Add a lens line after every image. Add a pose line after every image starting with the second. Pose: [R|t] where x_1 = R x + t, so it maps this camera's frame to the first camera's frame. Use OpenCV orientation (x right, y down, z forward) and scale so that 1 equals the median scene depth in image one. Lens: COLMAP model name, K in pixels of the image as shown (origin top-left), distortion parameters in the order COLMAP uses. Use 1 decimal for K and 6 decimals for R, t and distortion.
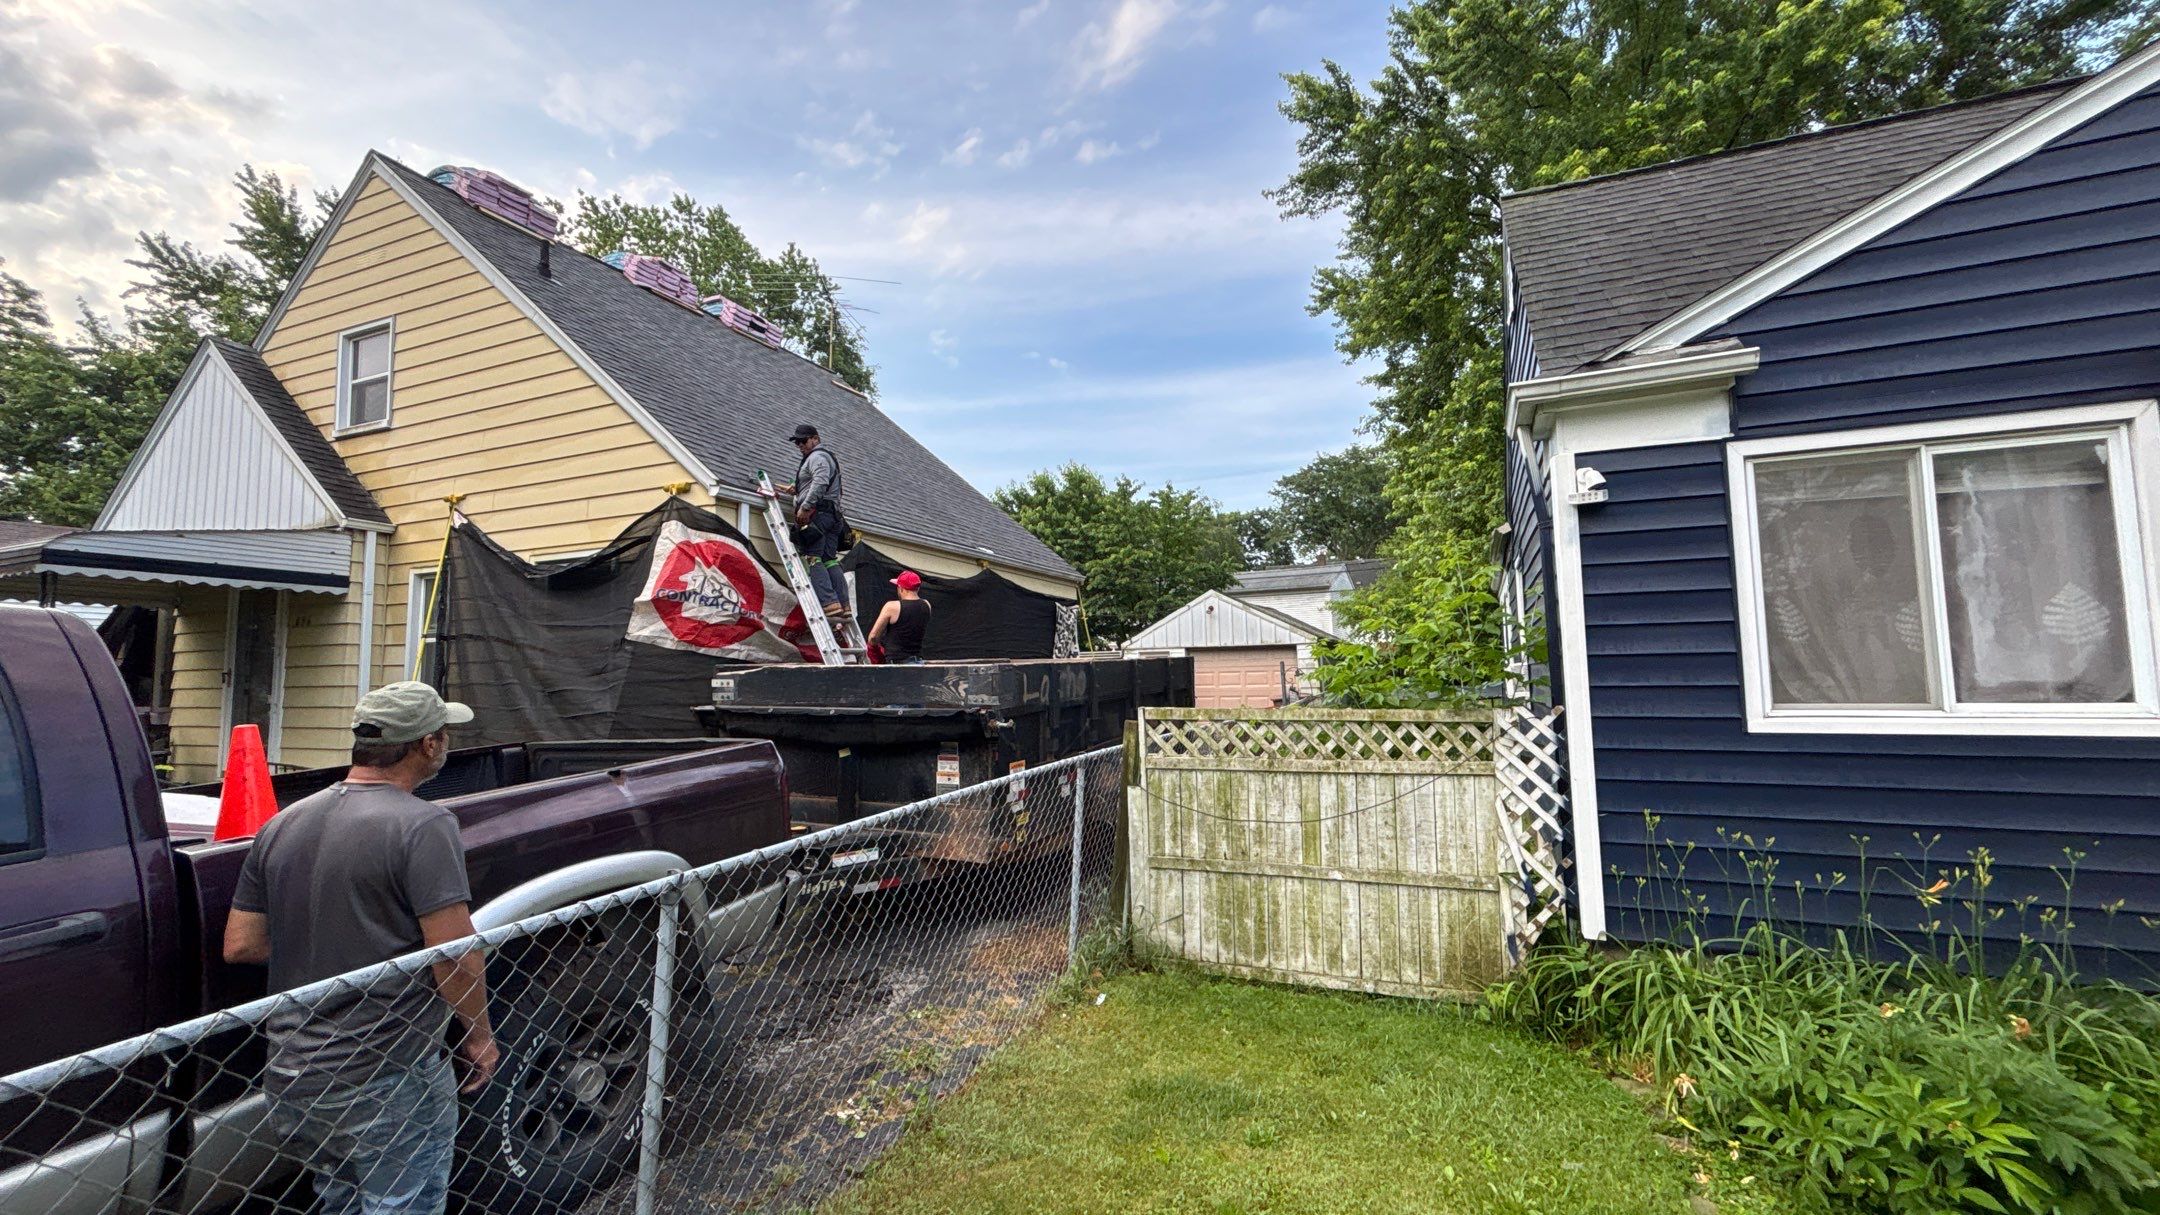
lens RADIAL K [[874.0, 0, 1080.0], [0, 874.0, 607.5], [0, 0, 1]] dist [0.007772, -0.000435]
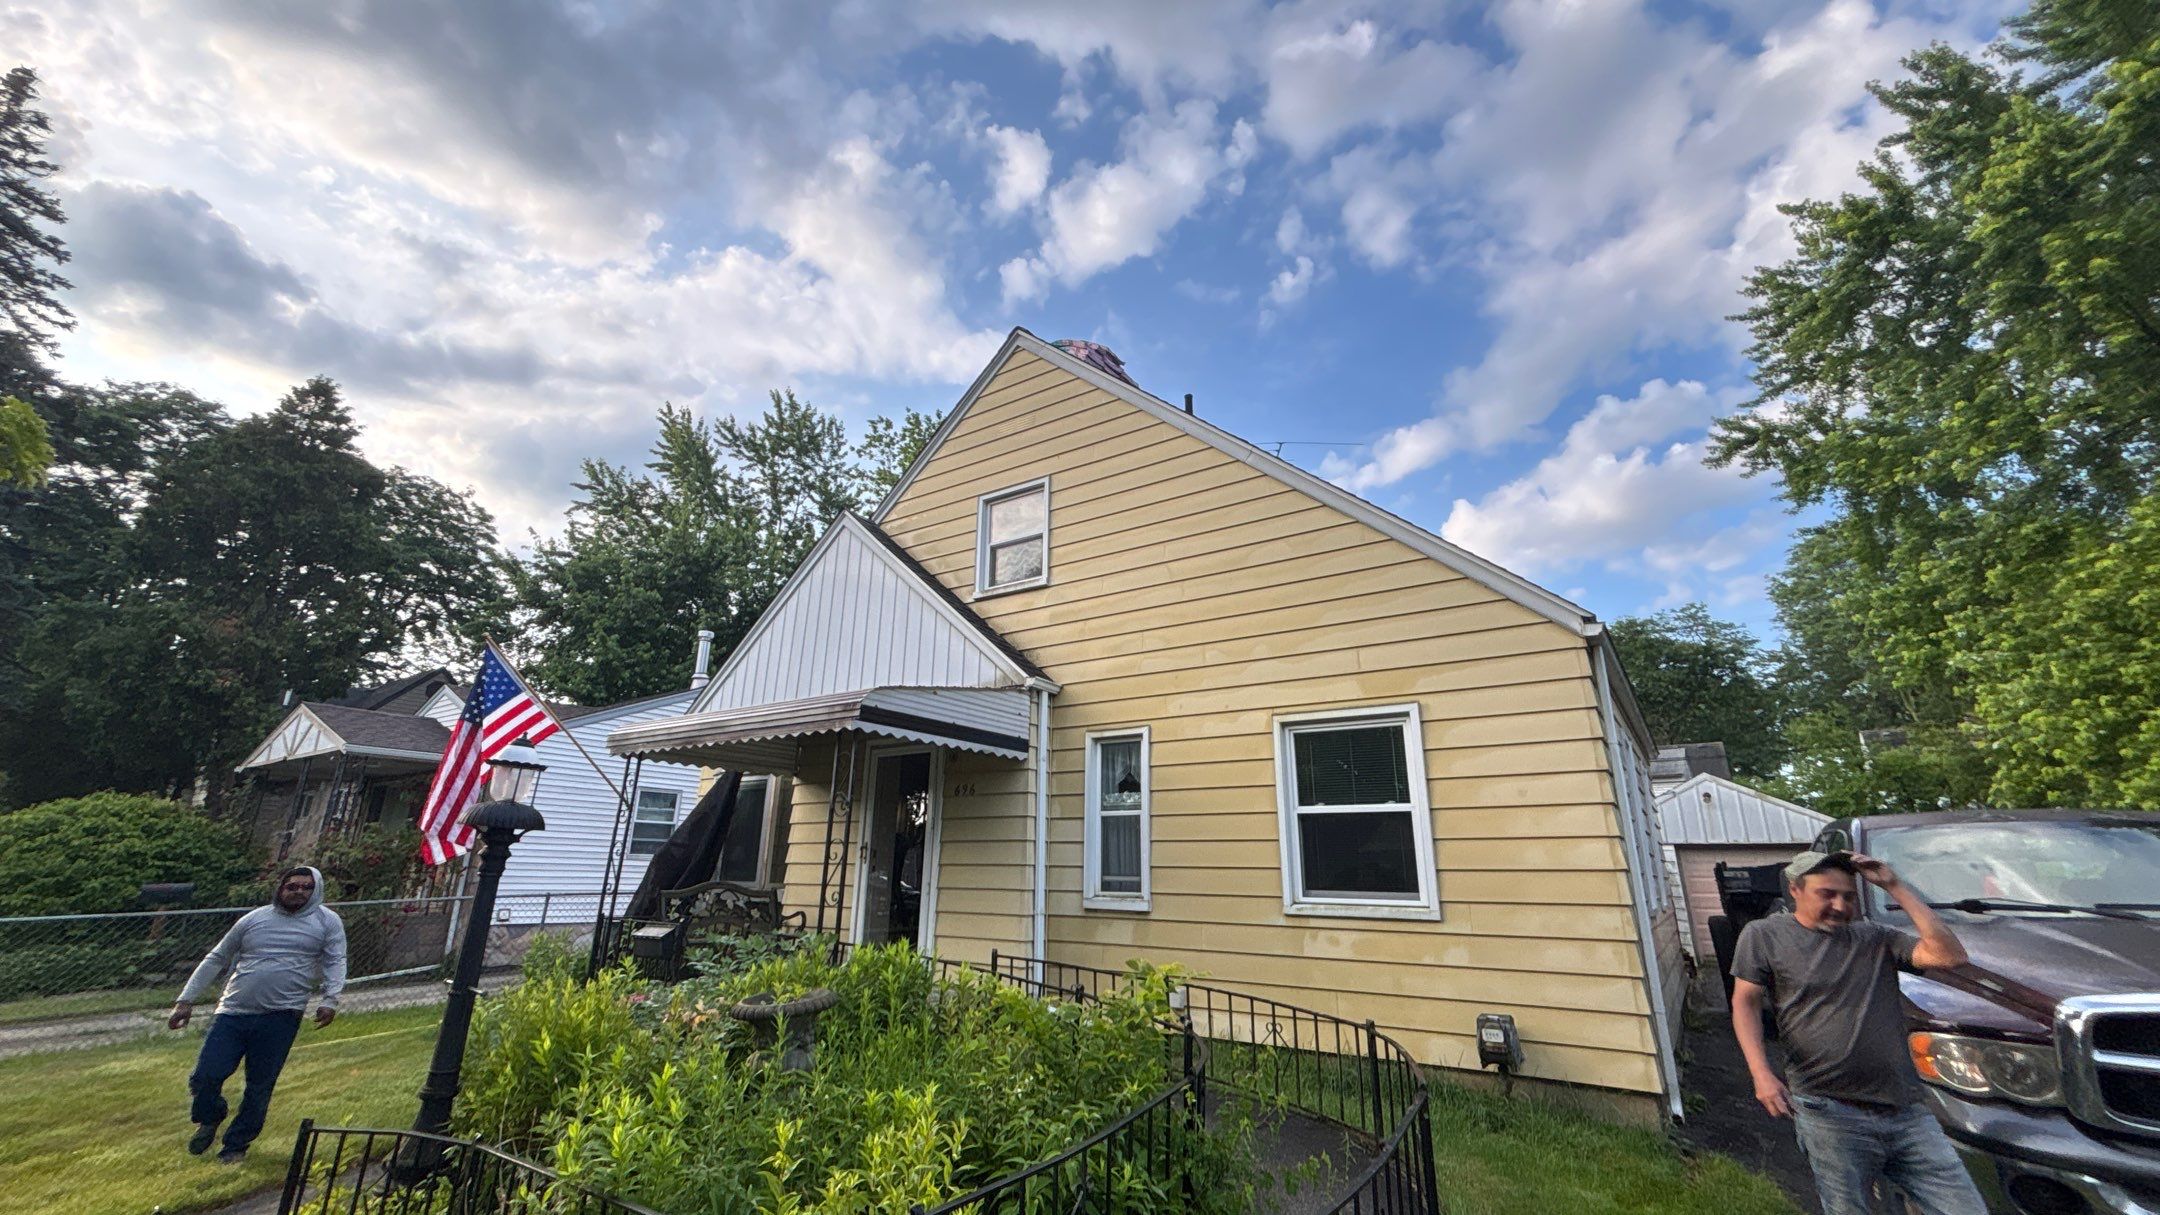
lens RADIAL K [[874.0, 0, 1080.0], [0, 874.0, 607.5], [0, 0, 1]] dist [0.007772, -0.000435]
pose [[0.981752, -0.027233, -0.188207, -0.604697], [-0.013067, 0.977693, -0.209634, 0.019606], [0.189718, 0.208268, 0.959496, 0.102868]]
